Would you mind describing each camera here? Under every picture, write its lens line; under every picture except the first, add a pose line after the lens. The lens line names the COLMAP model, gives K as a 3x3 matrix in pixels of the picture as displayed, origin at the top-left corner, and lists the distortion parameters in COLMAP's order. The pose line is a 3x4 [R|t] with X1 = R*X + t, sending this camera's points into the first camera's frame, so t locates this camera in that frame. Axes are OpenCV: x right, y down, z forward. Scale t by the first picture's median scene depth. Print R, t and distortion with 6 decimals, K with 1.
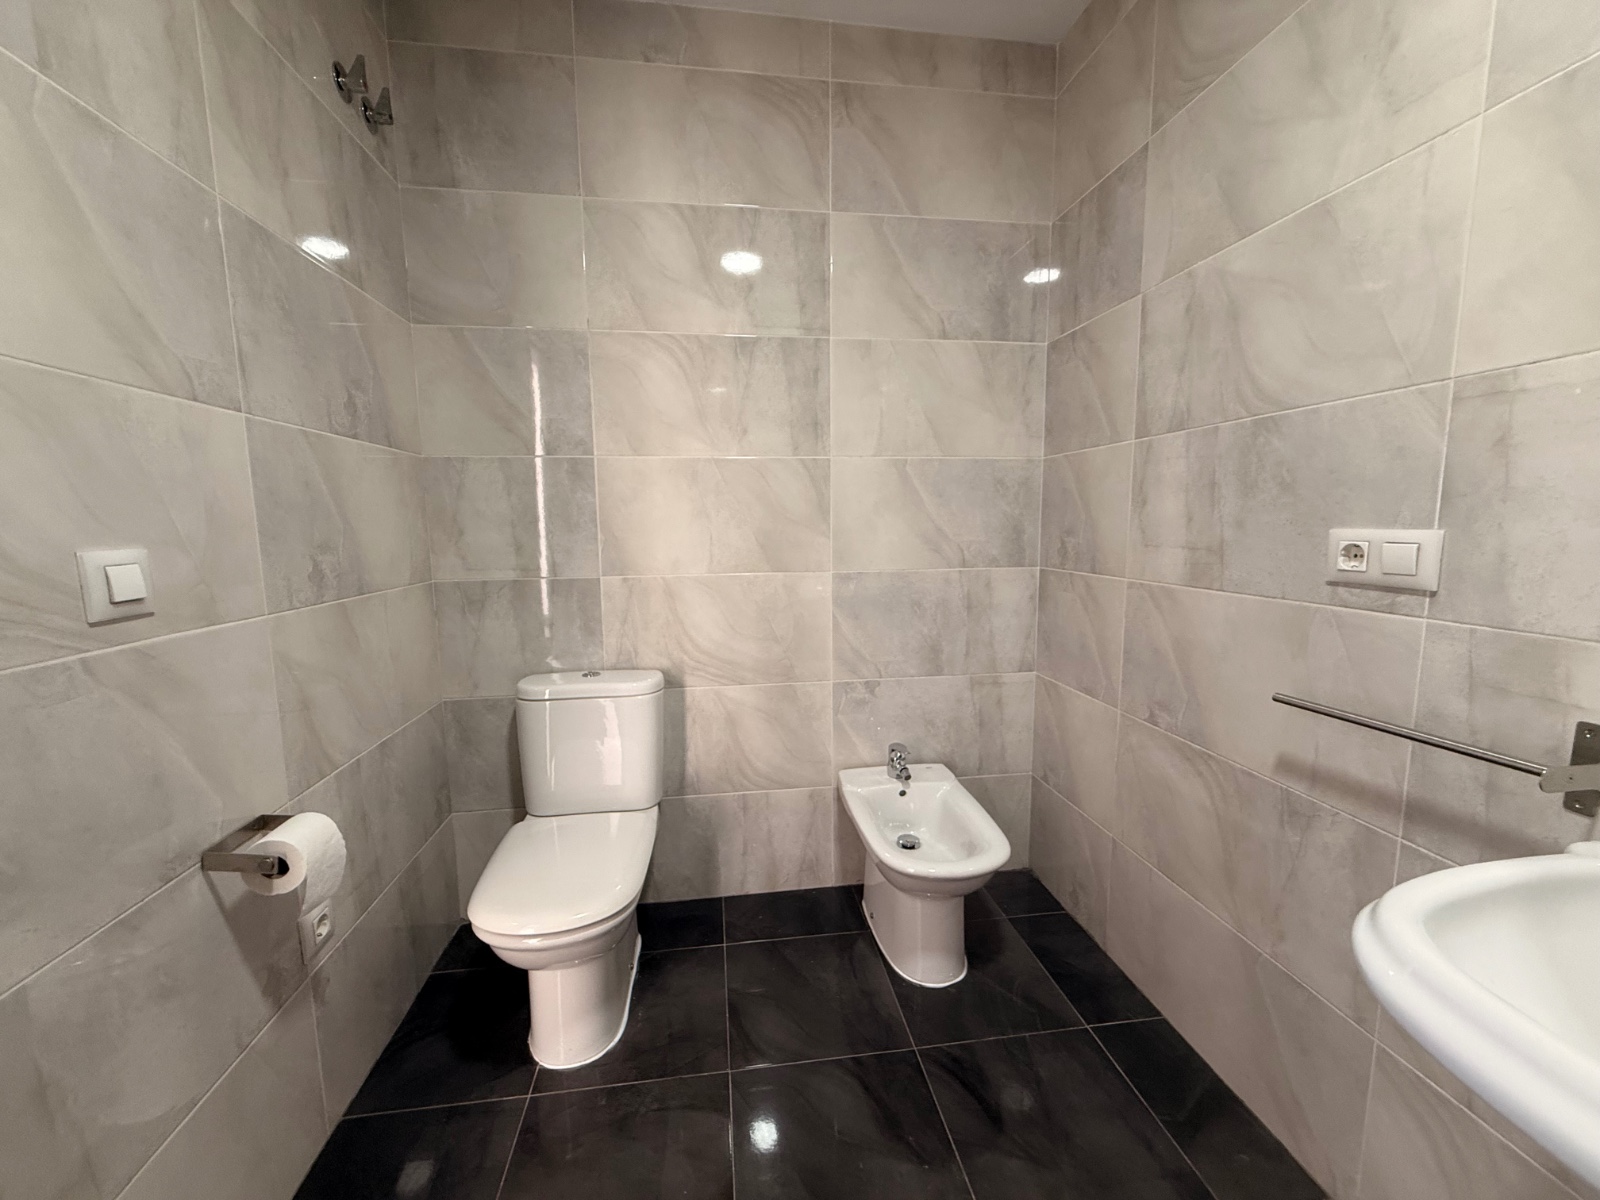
lens RADIAL K [[634.6, 0, 799.5], [0, 634.6, 598.2], [0, 0, 1]] dist [-0.001833, 0.001517]
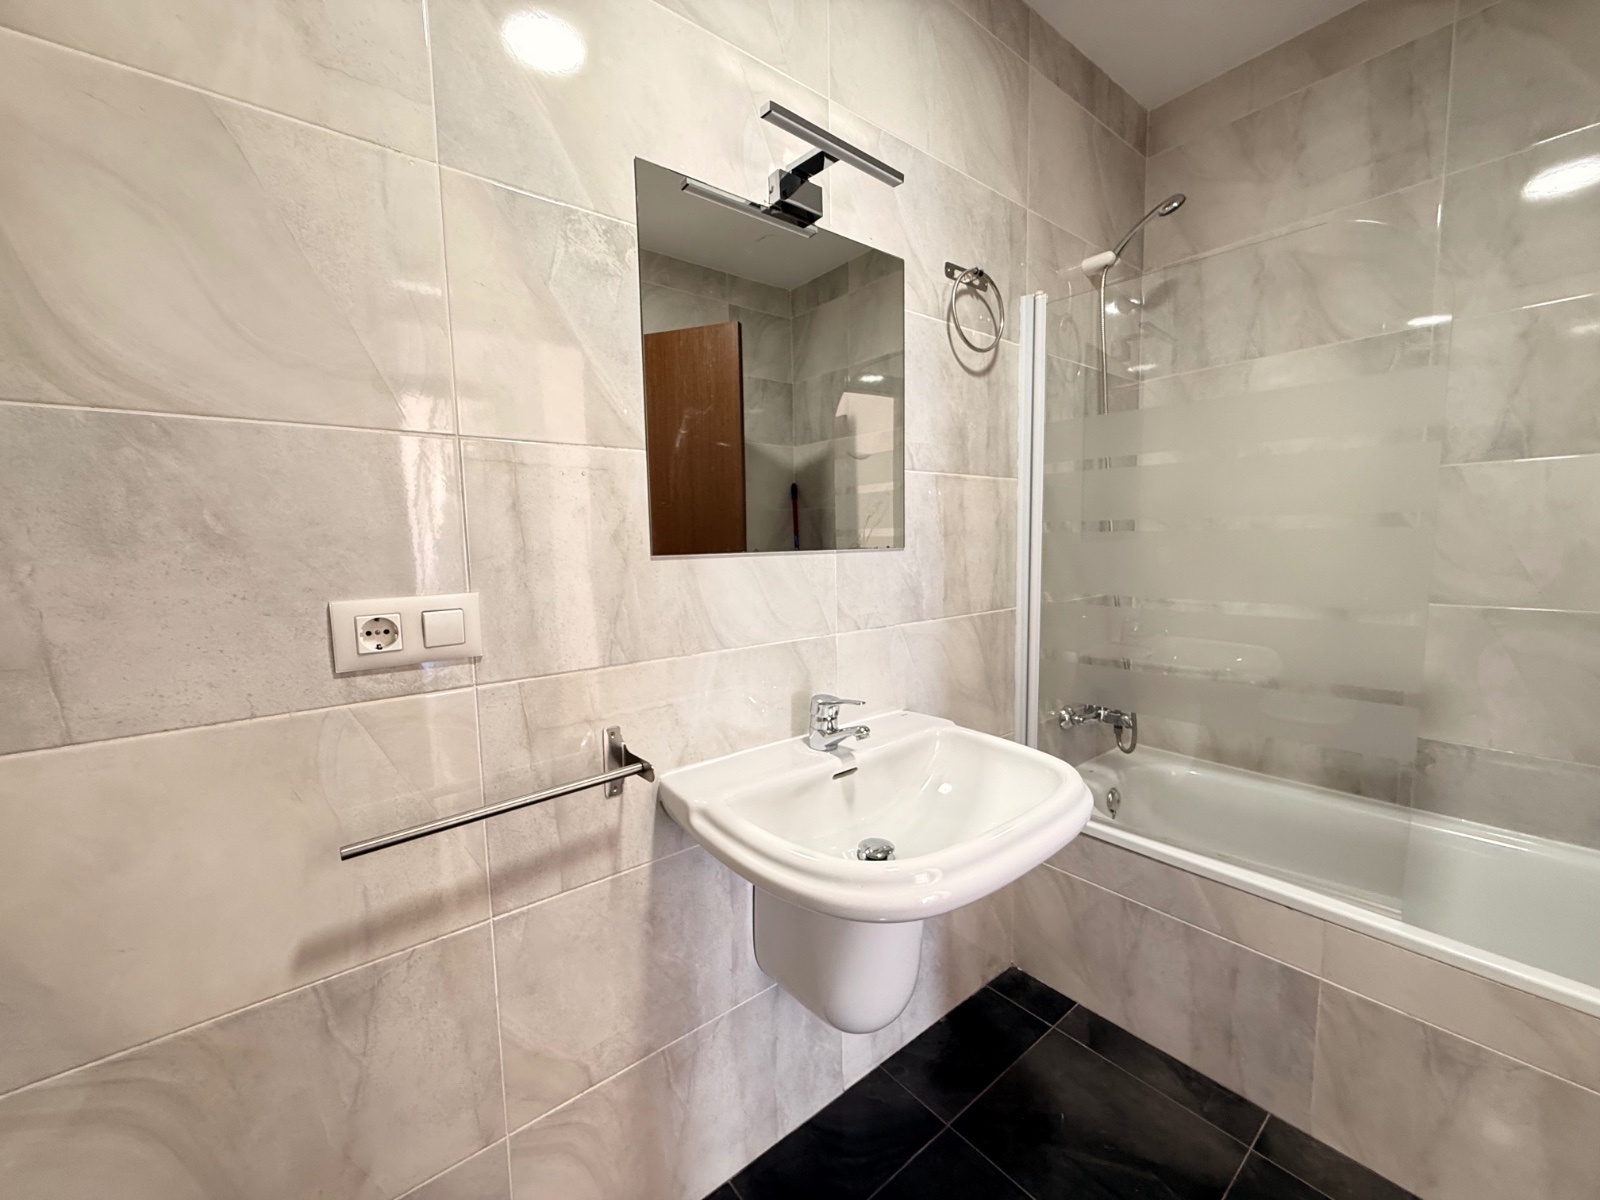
lens RADIAL K [[634.6, 0, 797.5], [0, 634.6, 599.3], [0, 0, 1]] dist [-0.001833, 0.001517]
pose [[-0.512505, -0.062836, 0.856382, -0.061551], [0.127599, 0.980674, 0.148317, -0.174732], [-0.849151, 0.185287, -0.494582, 1.043449]]
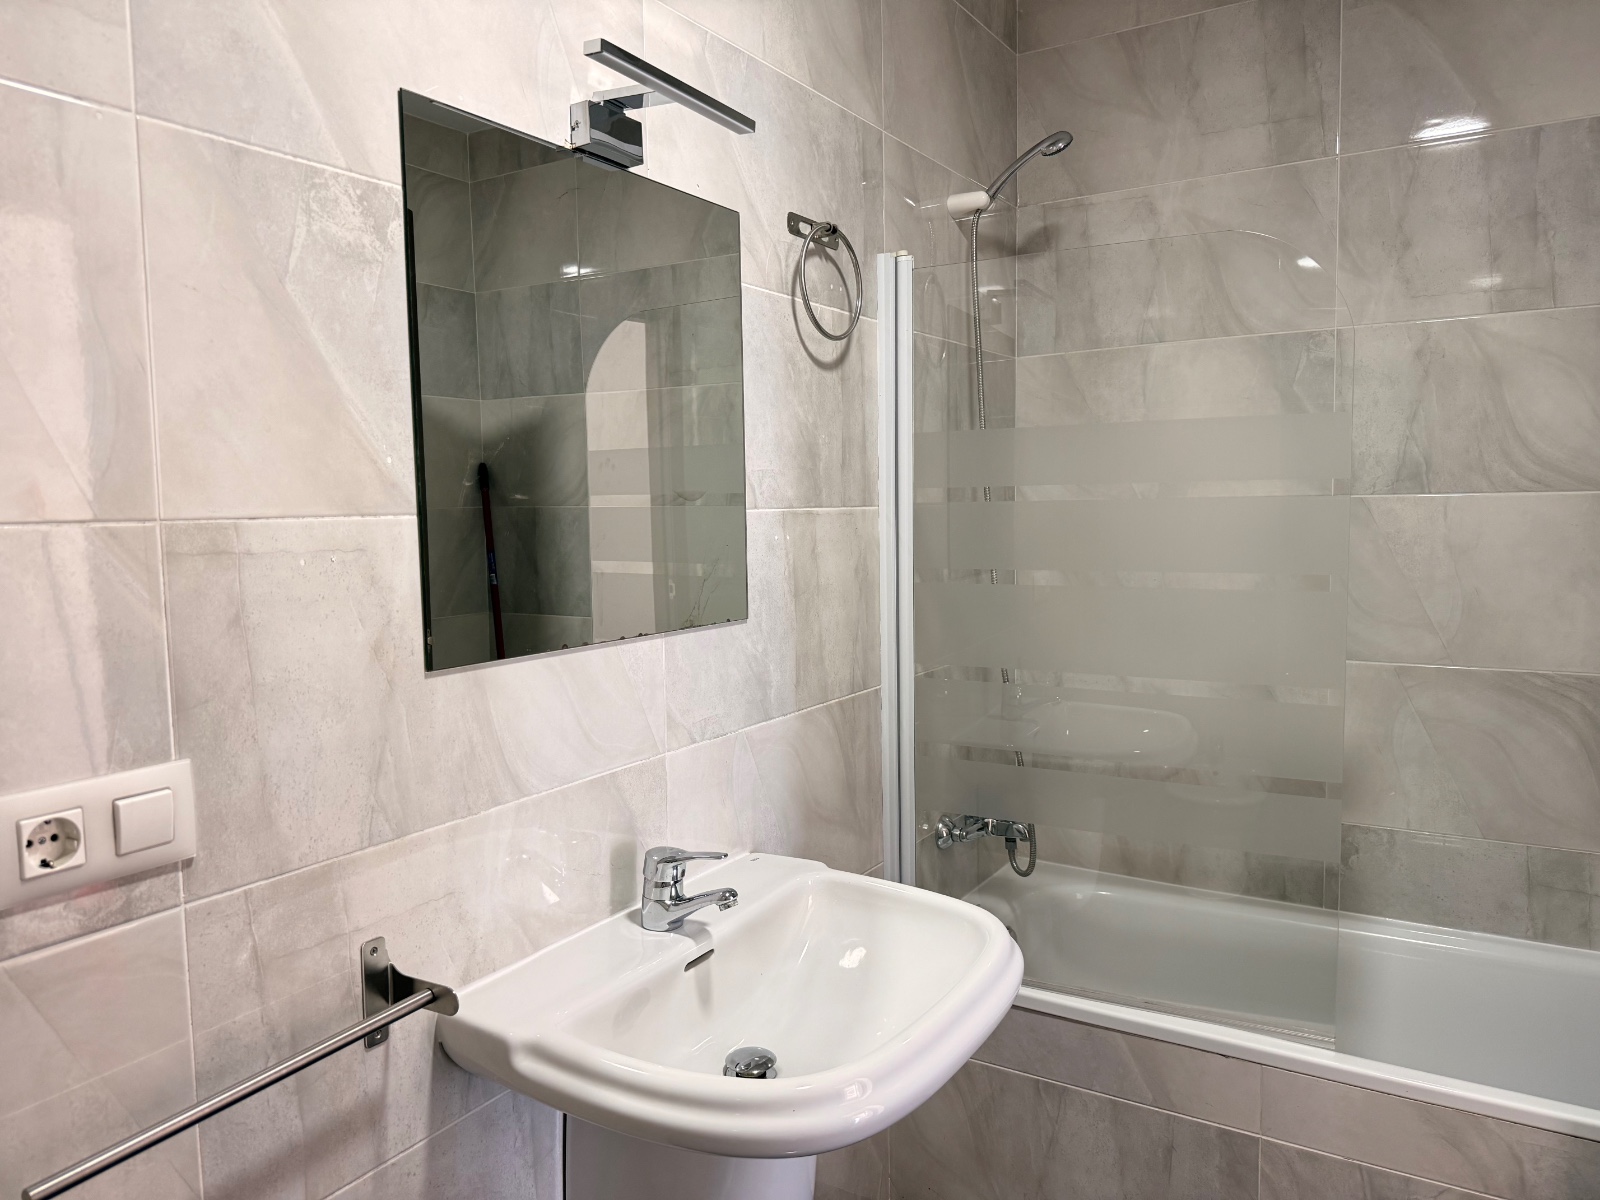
lens RADIAL K [[1122.8, 0, 799.5], [0, 1122.8, 592.7], [0, 0, 1]] dist [0.046454, -0.055578]
pose [[-0.767894, -0.028079, 0.639962, -0.148721], [0.101752, 0.981008, 0.165135, -0.381684], [-0.632444, 0.191924, -0.750453, 1.393113]]
